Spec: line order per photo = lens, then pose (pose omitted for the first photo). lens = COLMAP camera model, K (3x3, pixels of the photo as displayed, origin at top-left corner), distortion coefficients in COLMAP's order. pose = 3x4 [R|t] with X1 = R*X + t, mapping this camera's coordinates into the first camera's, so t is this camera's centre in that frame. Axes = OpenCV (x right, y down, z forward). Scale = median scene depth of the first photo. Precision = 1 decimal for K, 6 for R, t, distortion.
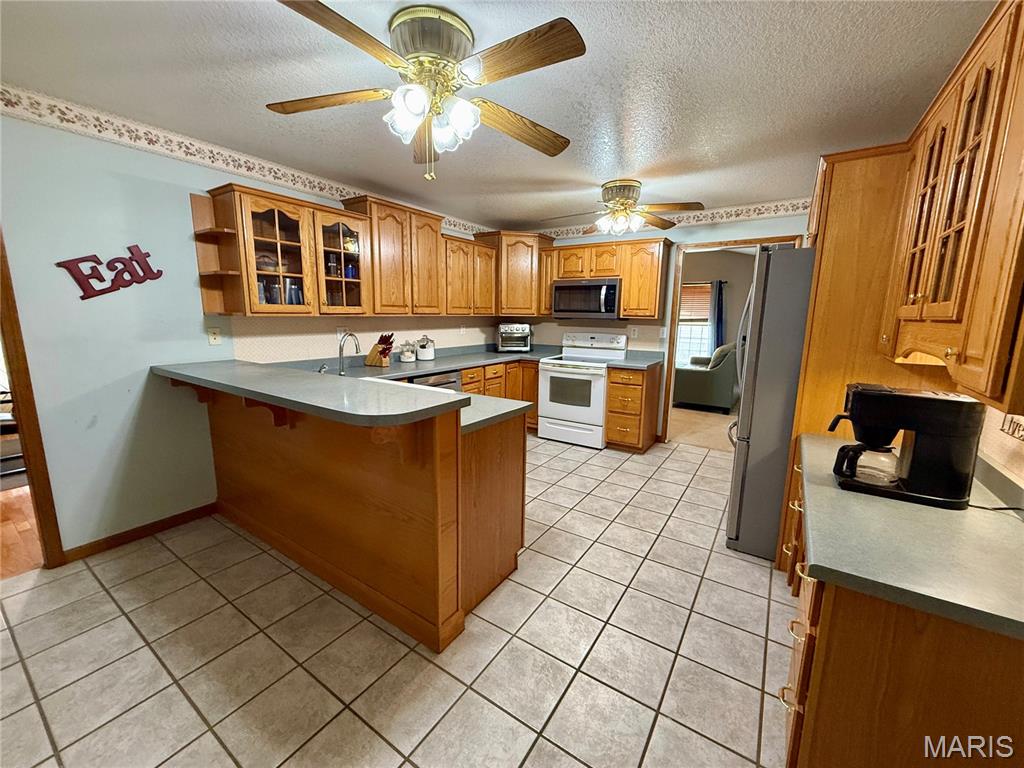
lens RADIAL K [[408.7, 0, 508.8], [0, 408.7, 384.8], [0, 0, 1]] dist [0.001336, -0.000614]
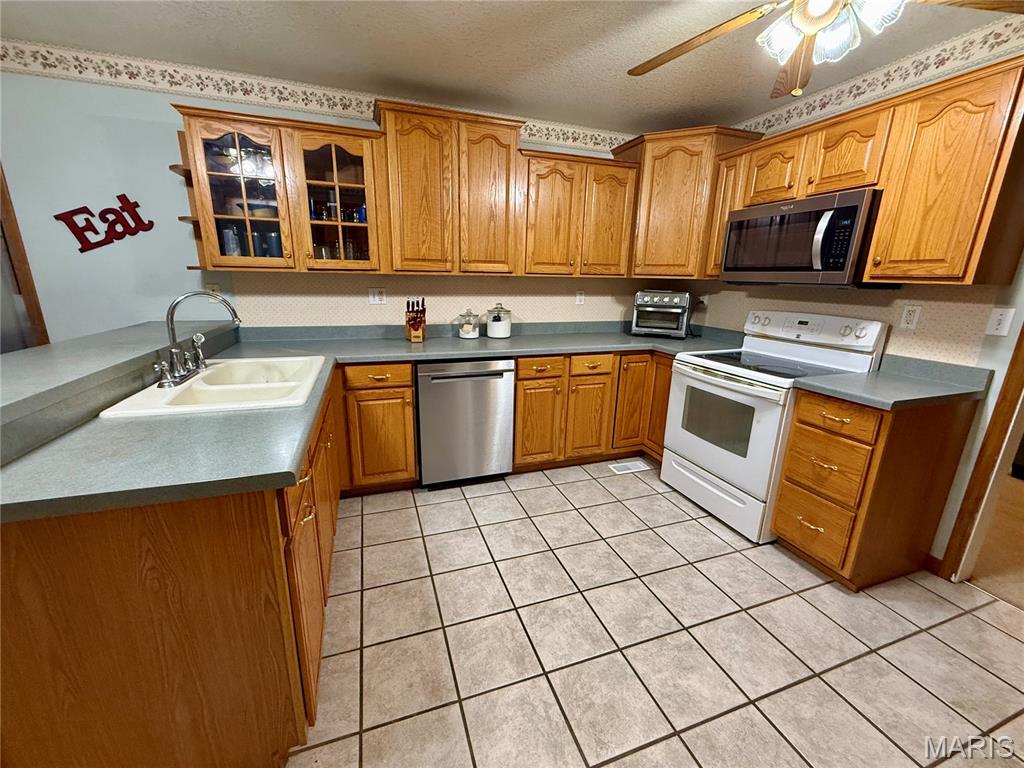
lens RADIAL K [[408.7, 0, 511.3], [0, 408.7, 384.1], [0, 0, 1]] dist [0.001336, -0.000614]
pose [[0.799621, 0.155756, -0.579954, 0.253950], [-0.113136, 0.987556, 0.109237, -0.061518], [0.589751, -0.021734, 0.807292, 0.427342]]
